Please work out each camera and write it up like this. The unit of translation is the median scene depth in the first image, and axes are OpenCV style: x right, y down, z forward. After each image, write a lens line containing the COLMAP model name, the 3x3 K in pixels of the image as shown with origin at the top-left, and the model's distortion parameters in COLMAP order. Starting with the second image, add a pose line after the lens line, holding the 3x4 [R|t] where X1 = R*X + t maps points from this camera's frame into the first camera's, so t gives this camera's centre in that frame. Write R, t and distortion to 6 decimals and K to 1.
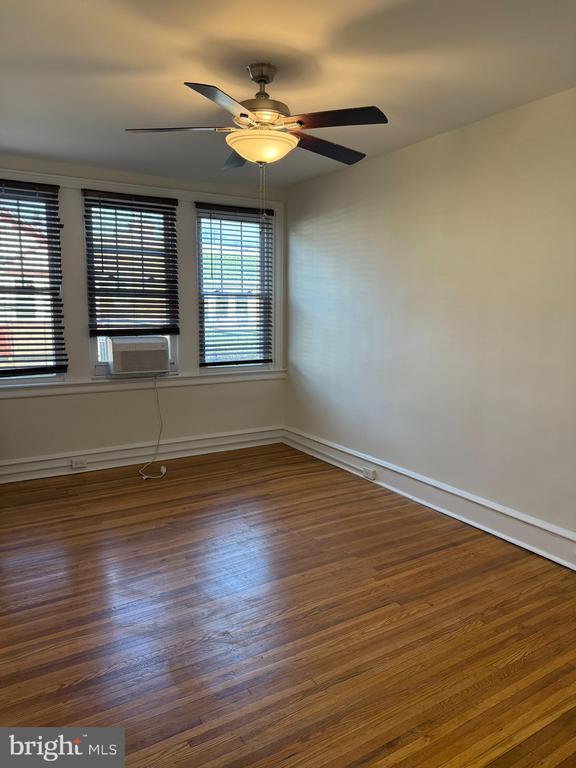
lens RADIAL K [[535.5, 0, 288.1], [0, 535.5, 382.7], [0, 0, 1]] dist [0.084042, -0.122123]
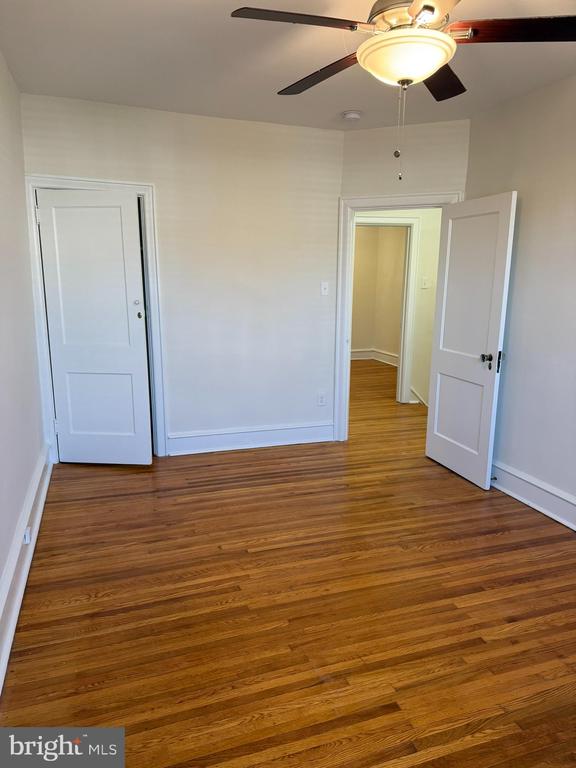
lens RADIAL K [[536.7, 0, 286.9], [0, 536.7, 384.6], [0, 0, 1]] dist [0.096330, -0.136971]
pose [[-0.979769, -0.051955, 0.193271, -0.062930], [0.013614, 0.946176, 0.323365, -0.248003], [-0.199669, 0.319454, -0.926327, 1.847532]]
